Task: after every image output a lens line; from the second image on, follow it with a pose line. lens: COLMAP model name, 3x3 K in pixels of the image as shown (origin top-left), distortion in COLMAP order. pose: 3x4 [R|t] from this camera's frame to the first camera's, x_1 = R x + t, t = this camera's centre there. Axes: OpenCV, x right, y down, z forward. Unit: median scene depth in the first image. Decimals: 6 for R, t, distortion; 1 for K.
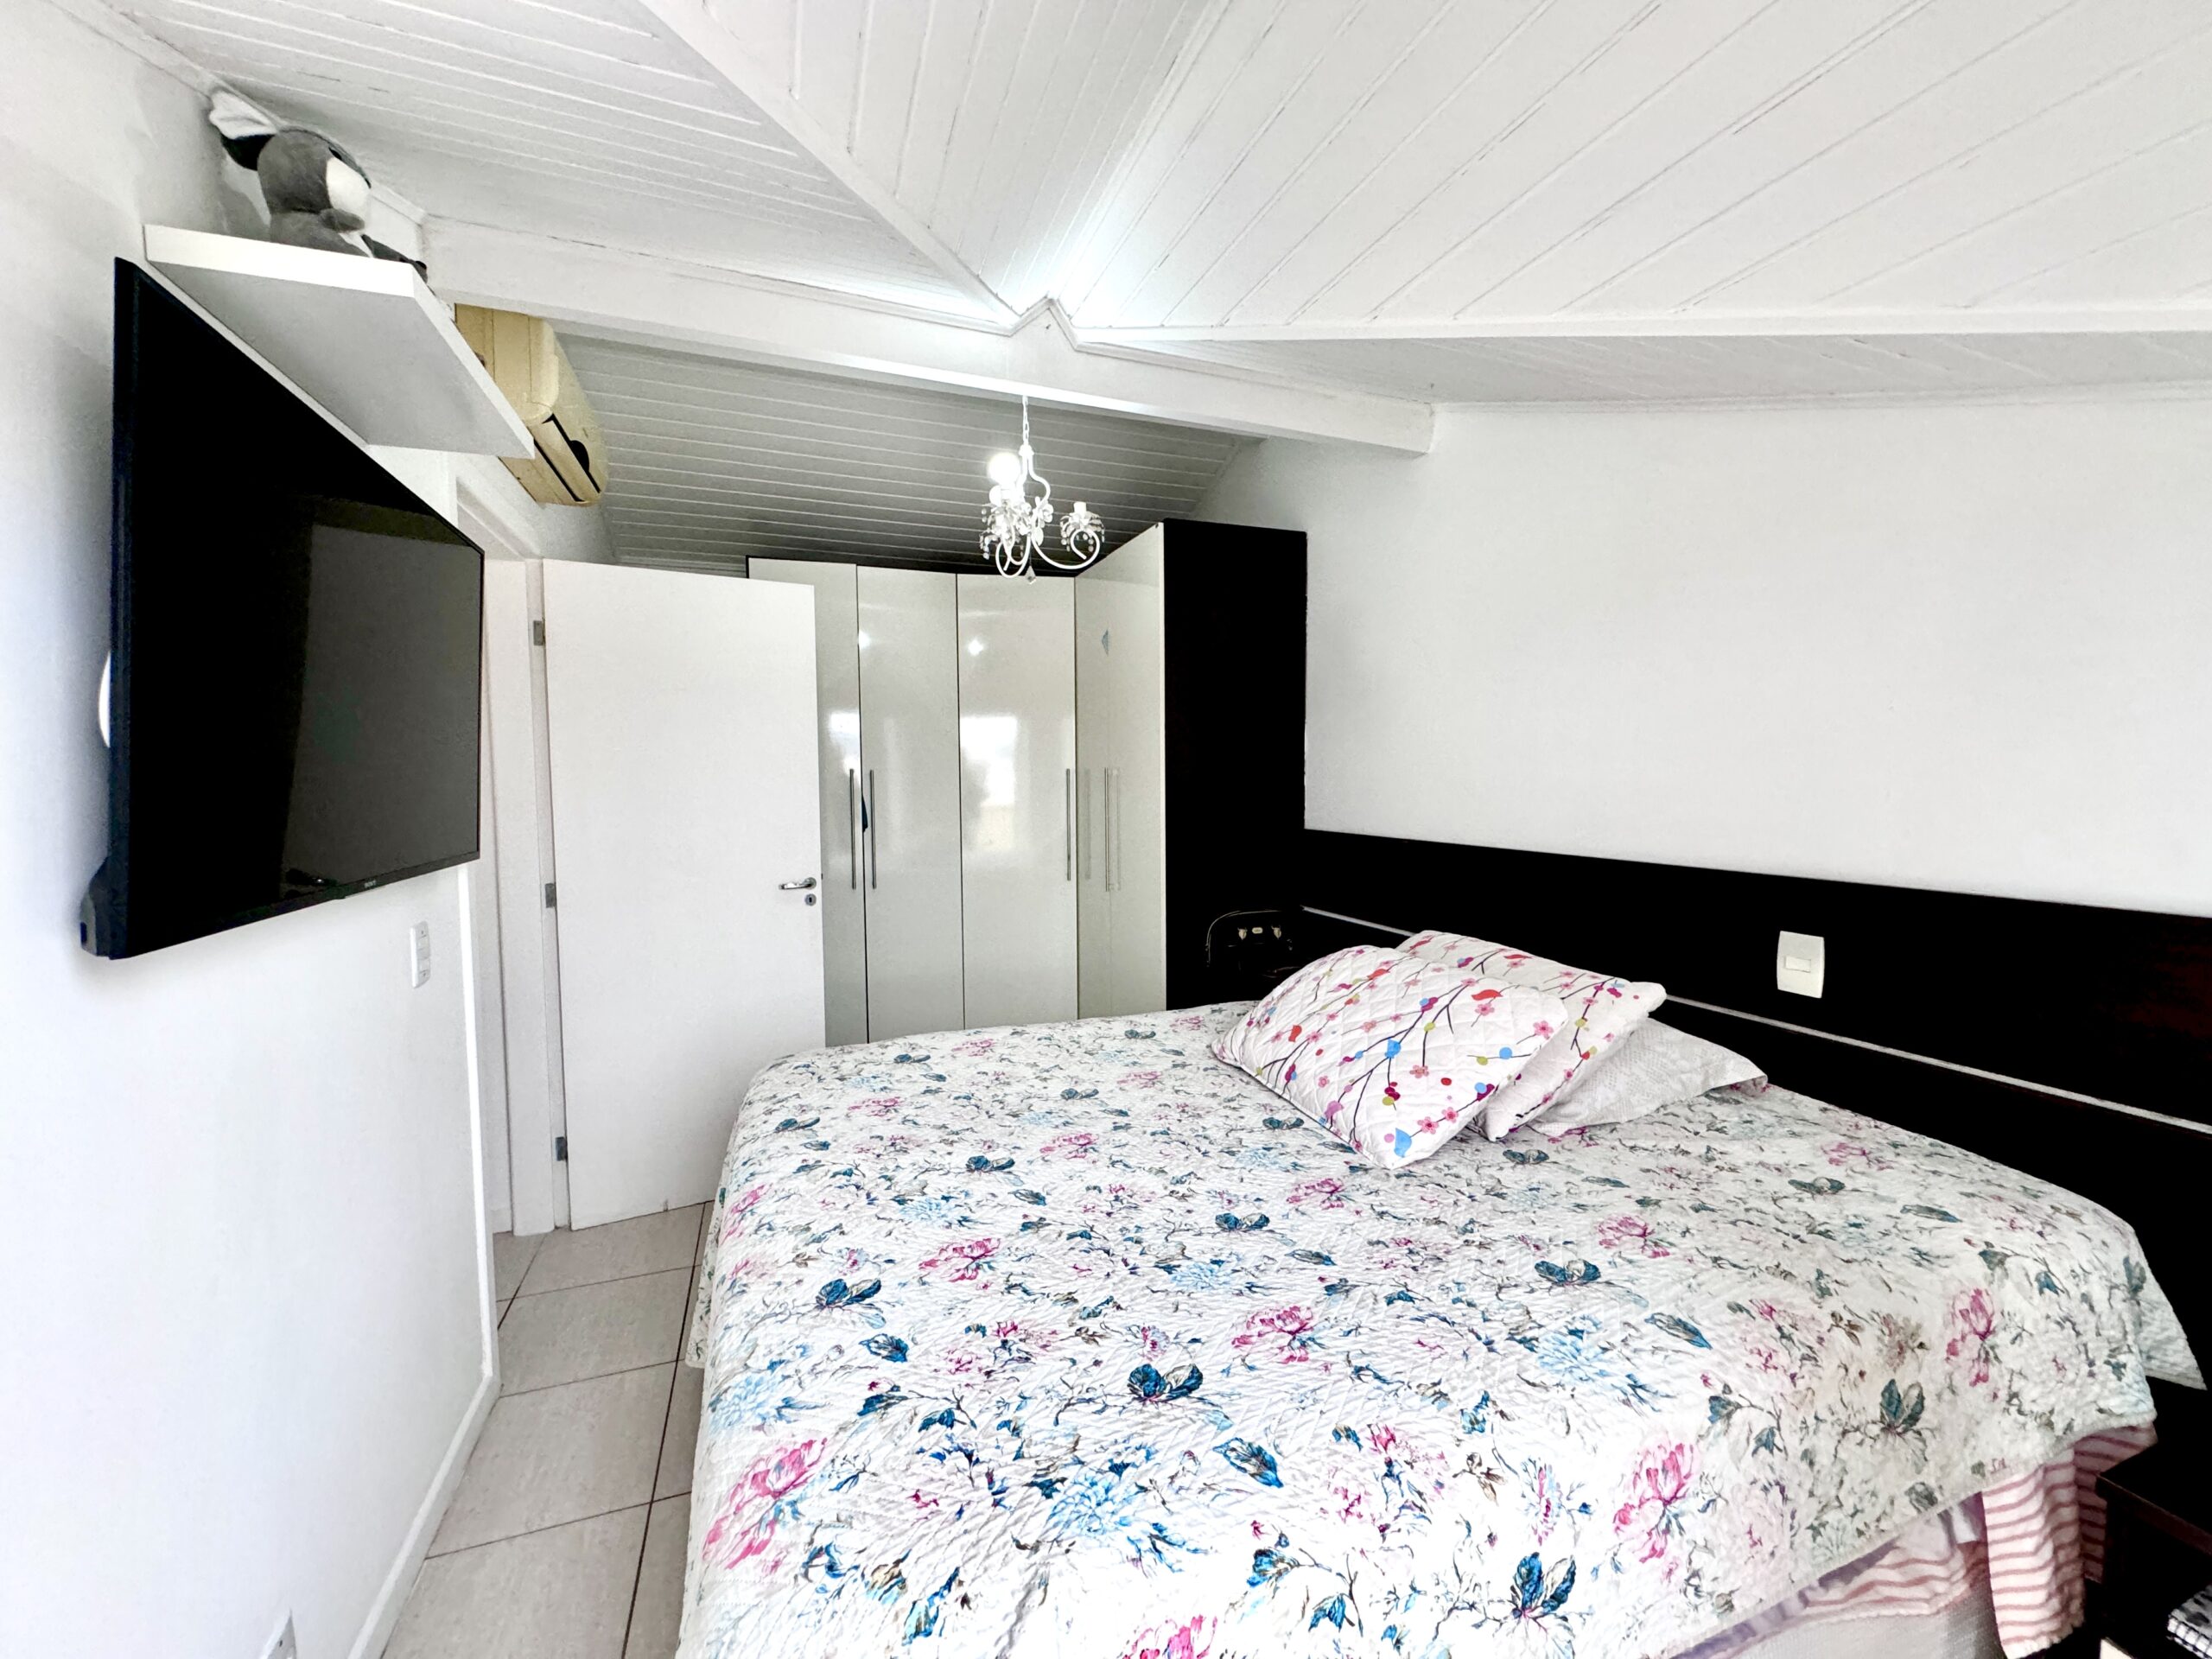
lens RADIAL K [[888.5, 0, 1122.6], [0, 888.5, 820.8], [0, 0, 1]] dist [-0.002924, 0.000966]
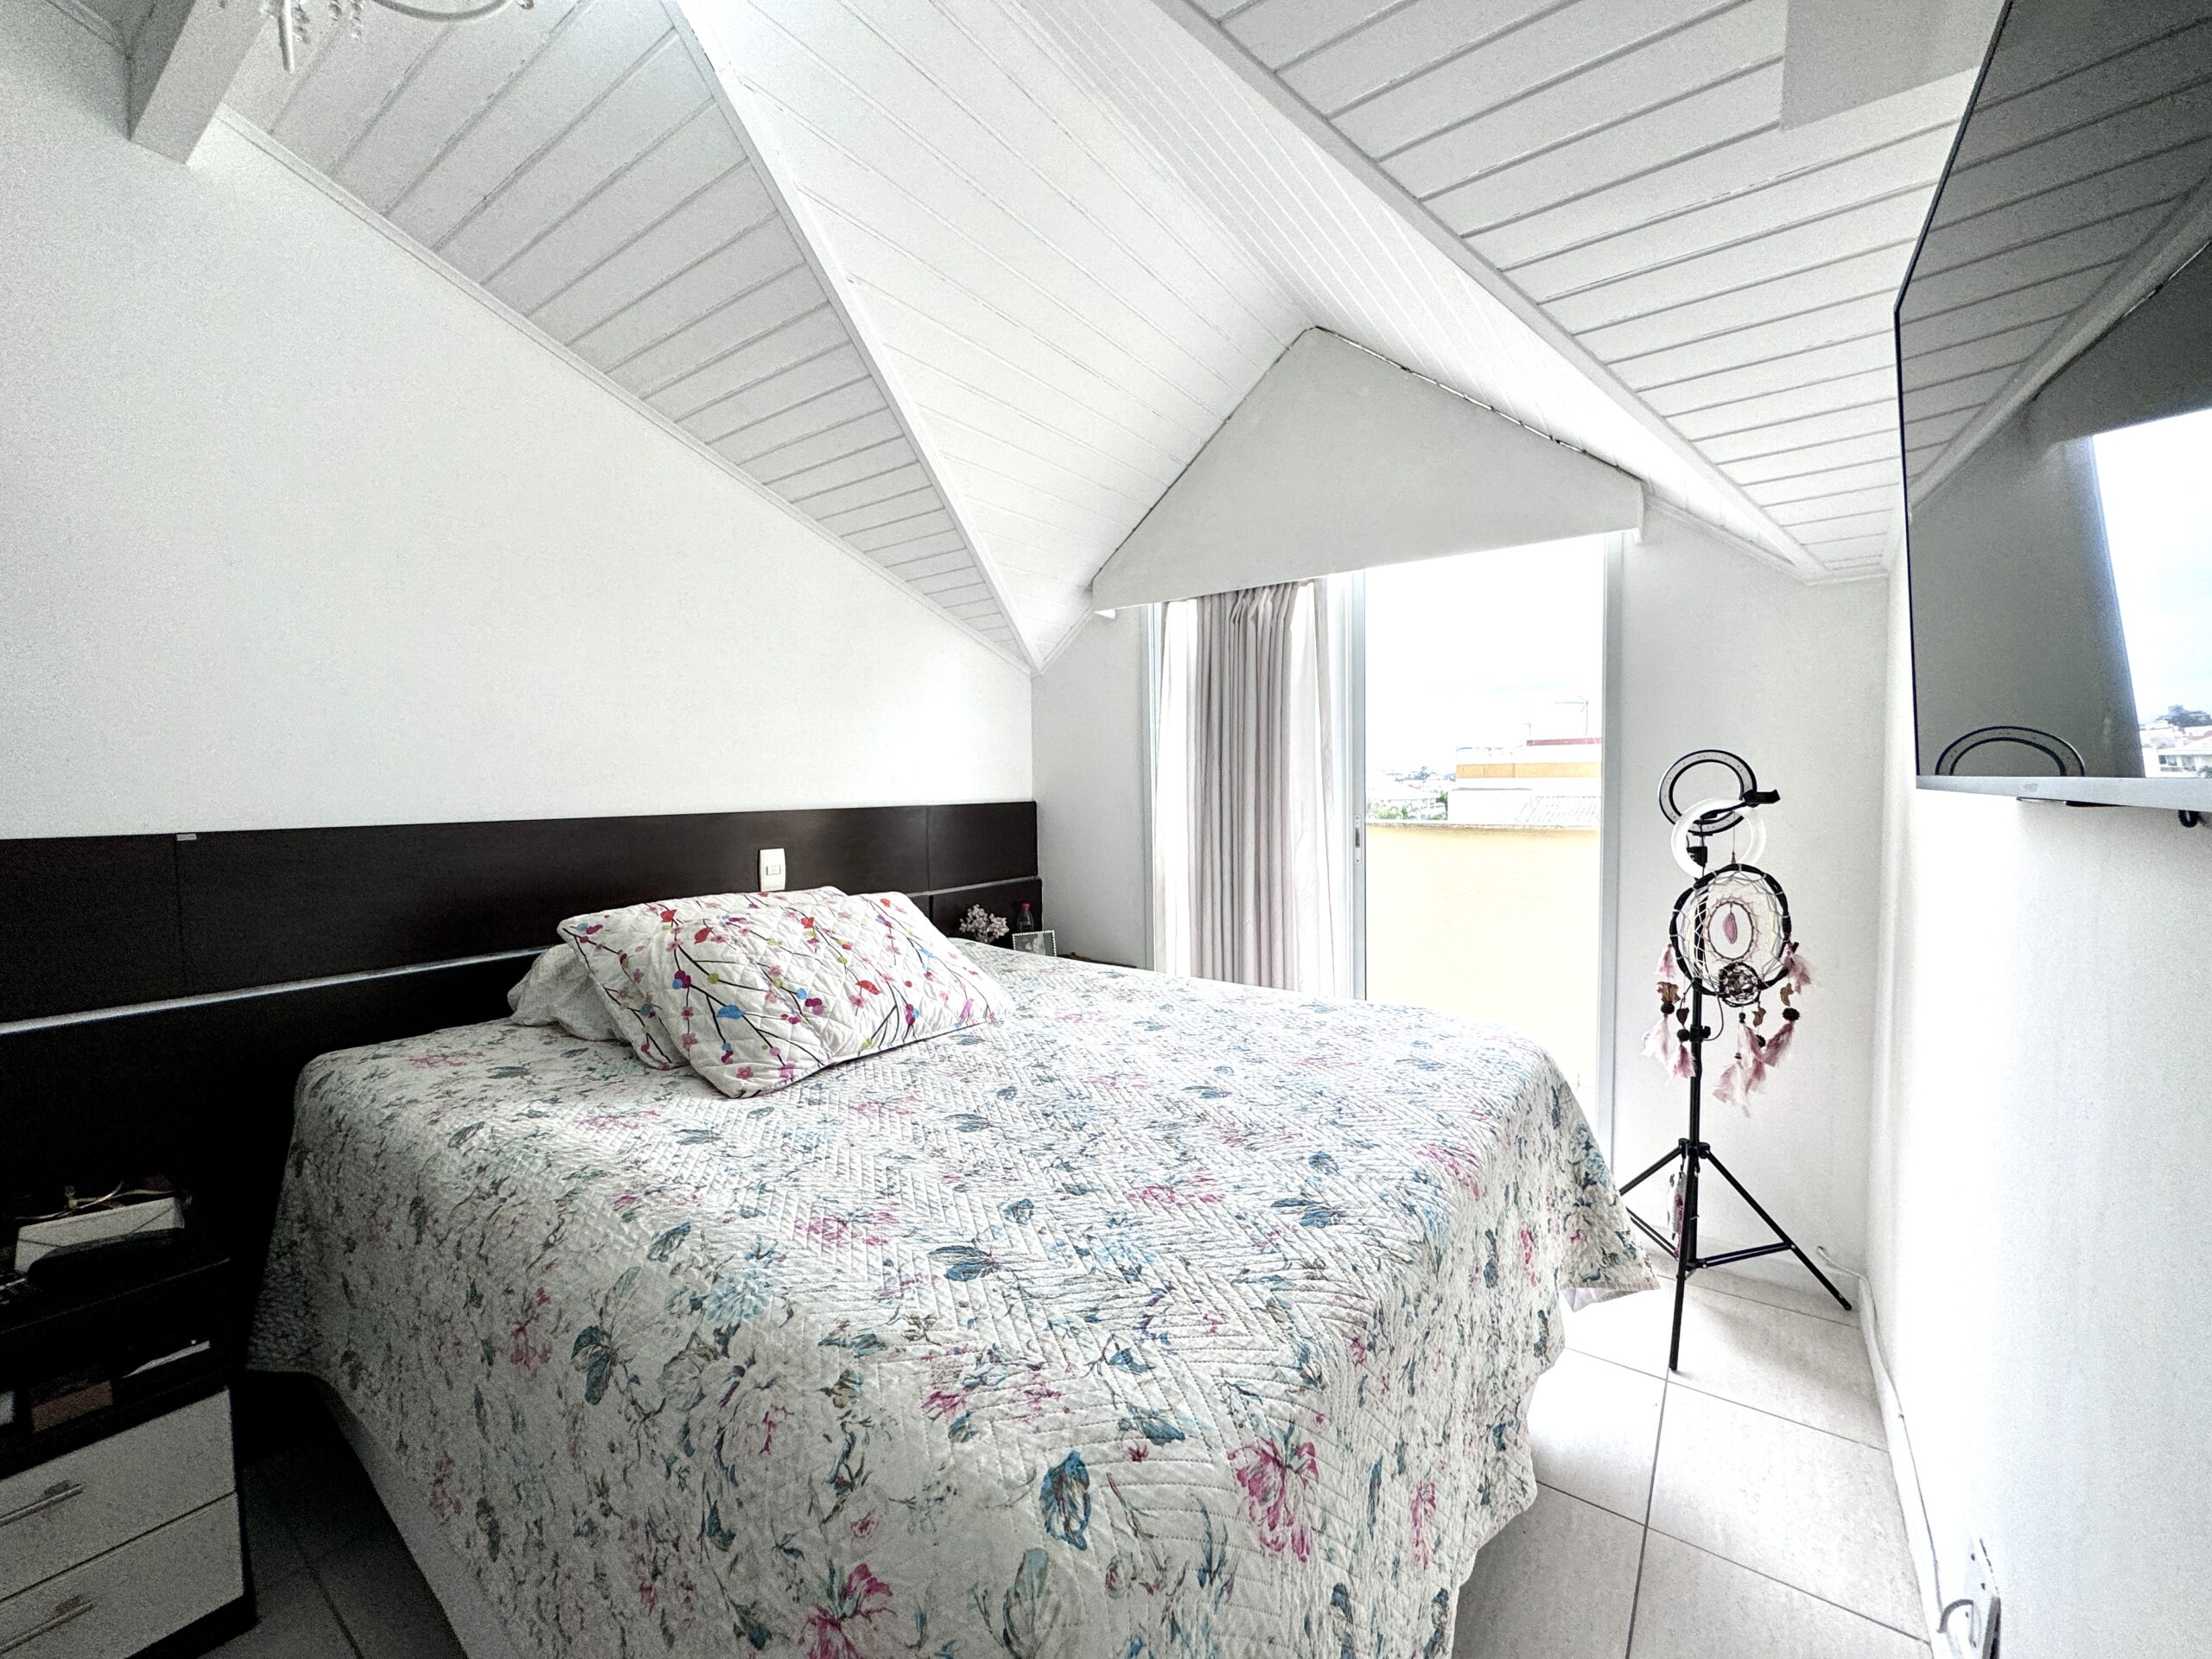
lens RADIAL K [[888.5, 0, 1109.2], [0, 888.5, 833.8], [0, 0, 1]] dist [-0.002924, 0.000966]
pose [[-0.547570, -0.034552, 0.836046, -0.739979], [0.061911, 0.994736, 0.081659, 0.019510], [-0.834466, 0.096474, -0.542548, 1.321719]]
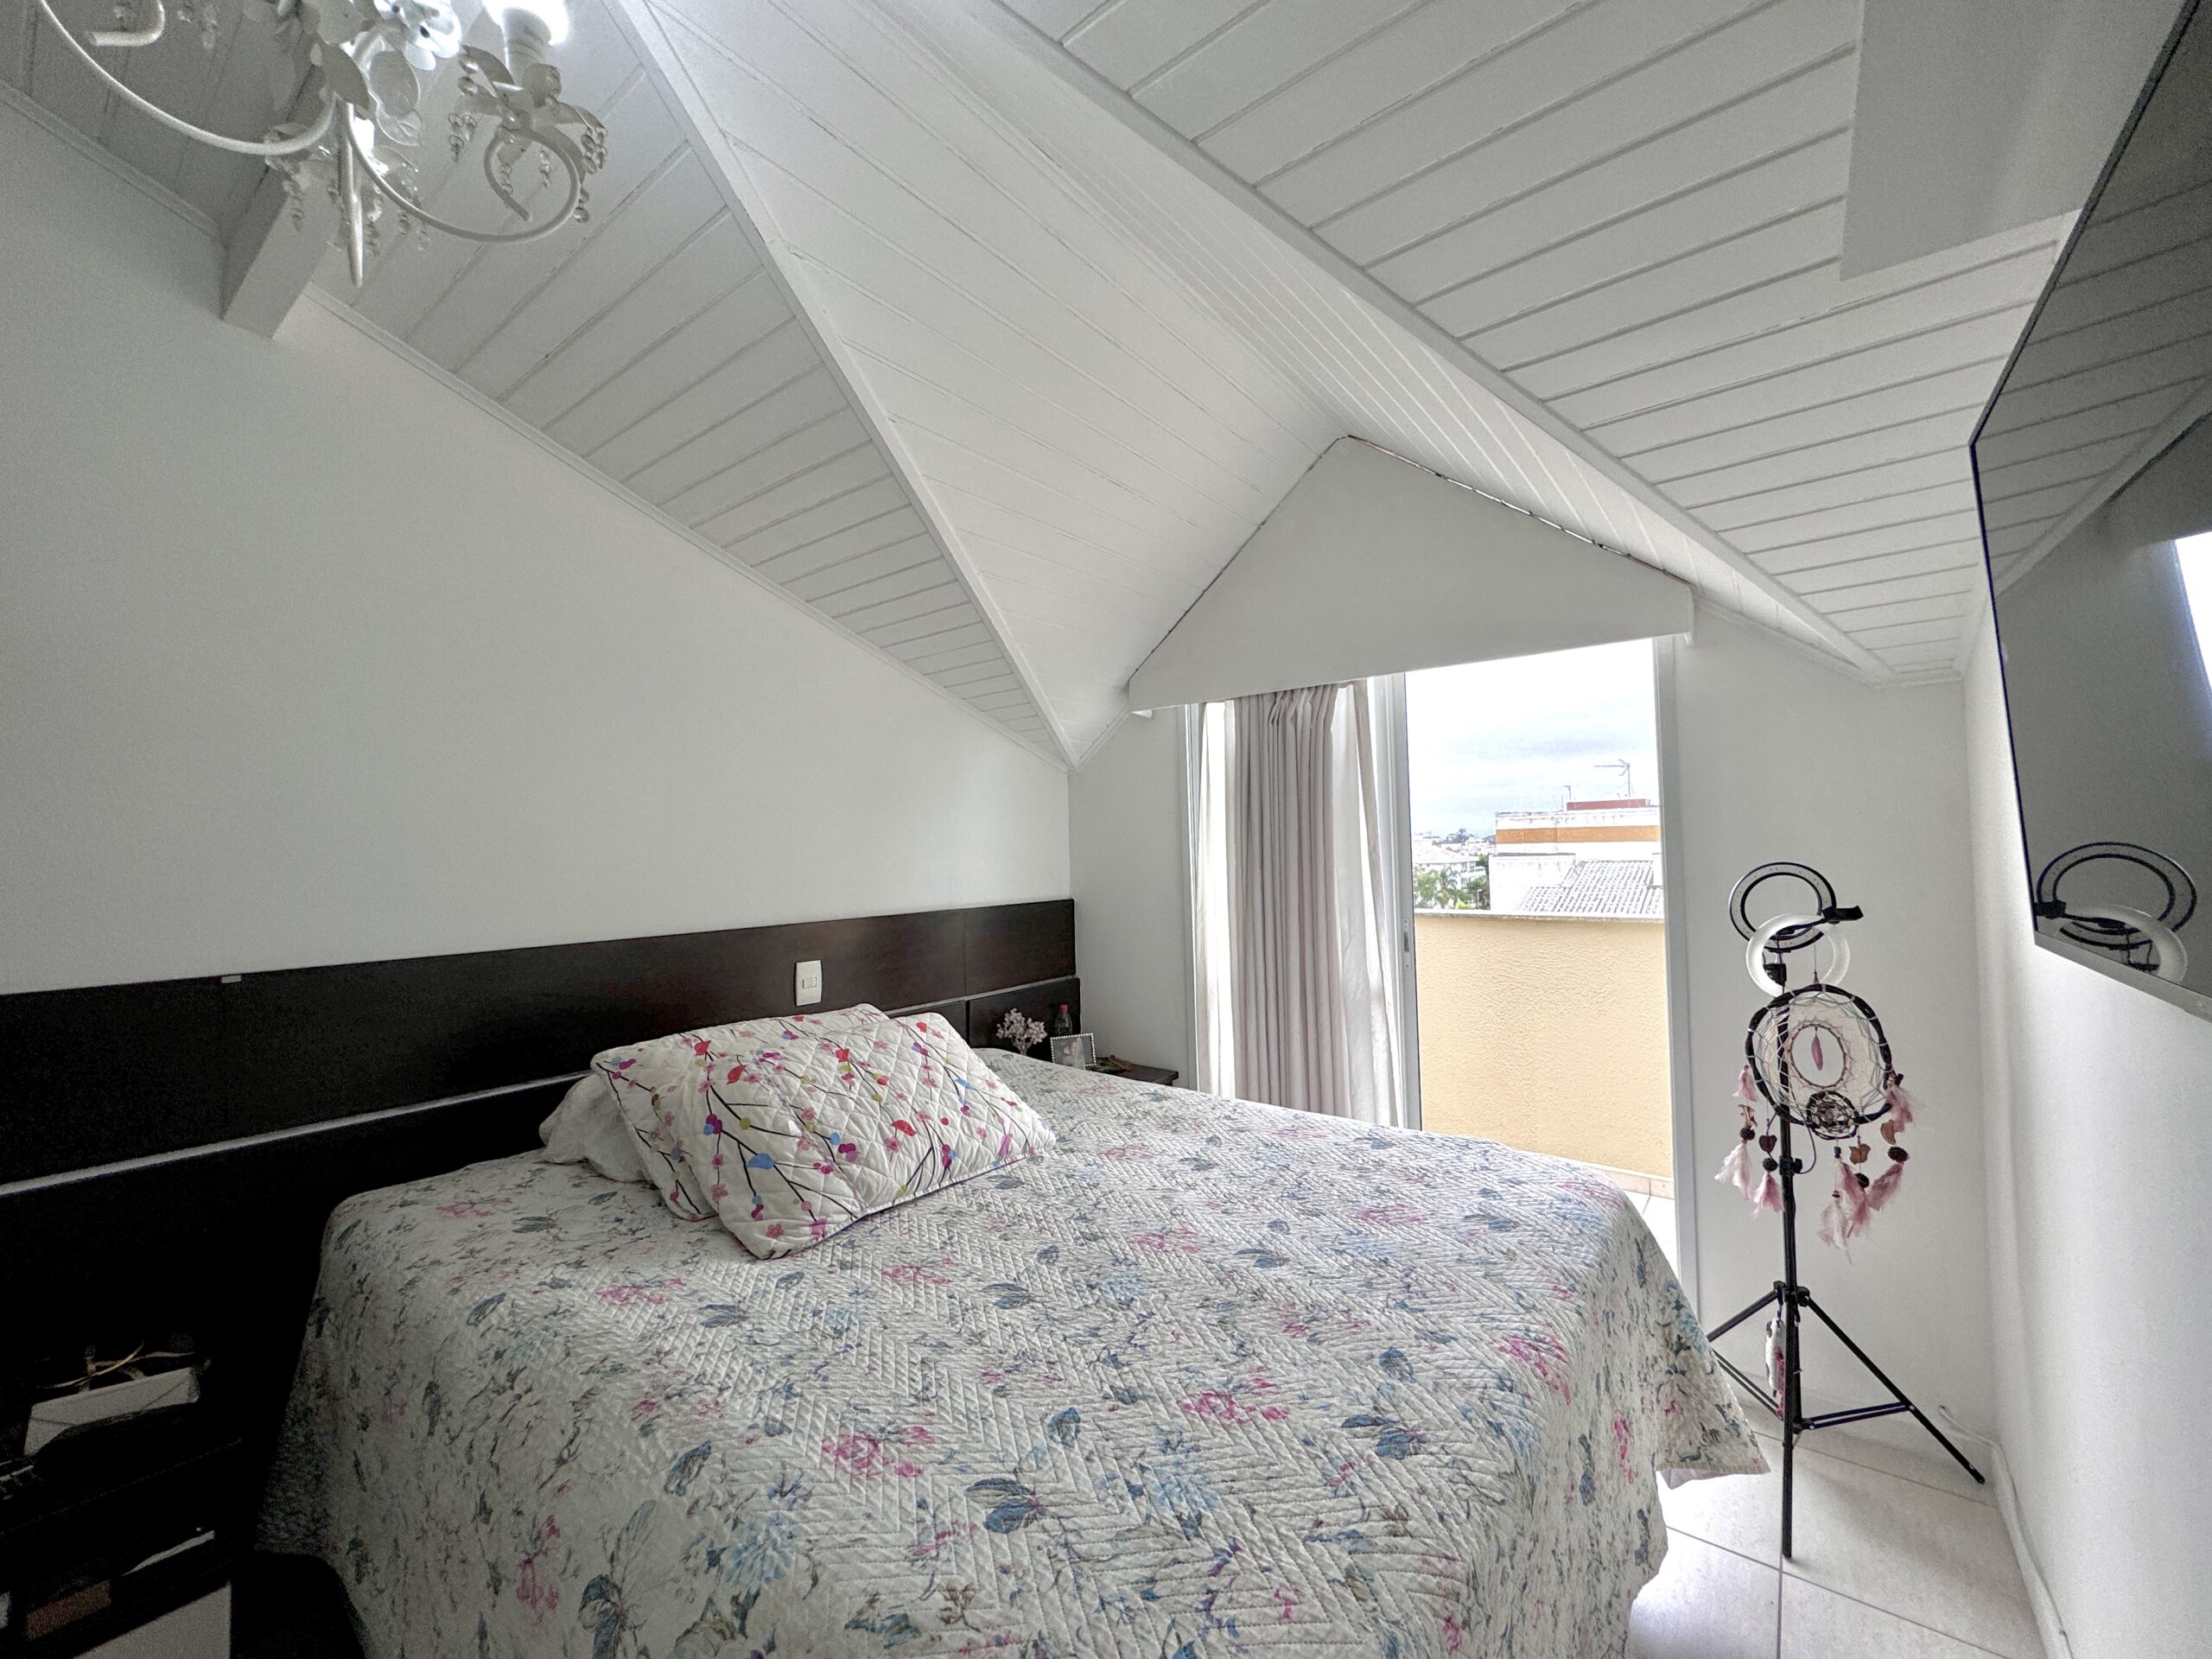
lens RADIAL K [[888.5, 0, 1108.8], [0, 888.5, 834.7], [0, 0, 1]] dist [-0.002924, 0.000966]
pose [[-0.514124, 0.033922, 0.857045, -0.712370], [0.073651, 0.997273, 0.004709, -0.046163], [-0.854548, 0.065543, -0.515221, 1.307640]]
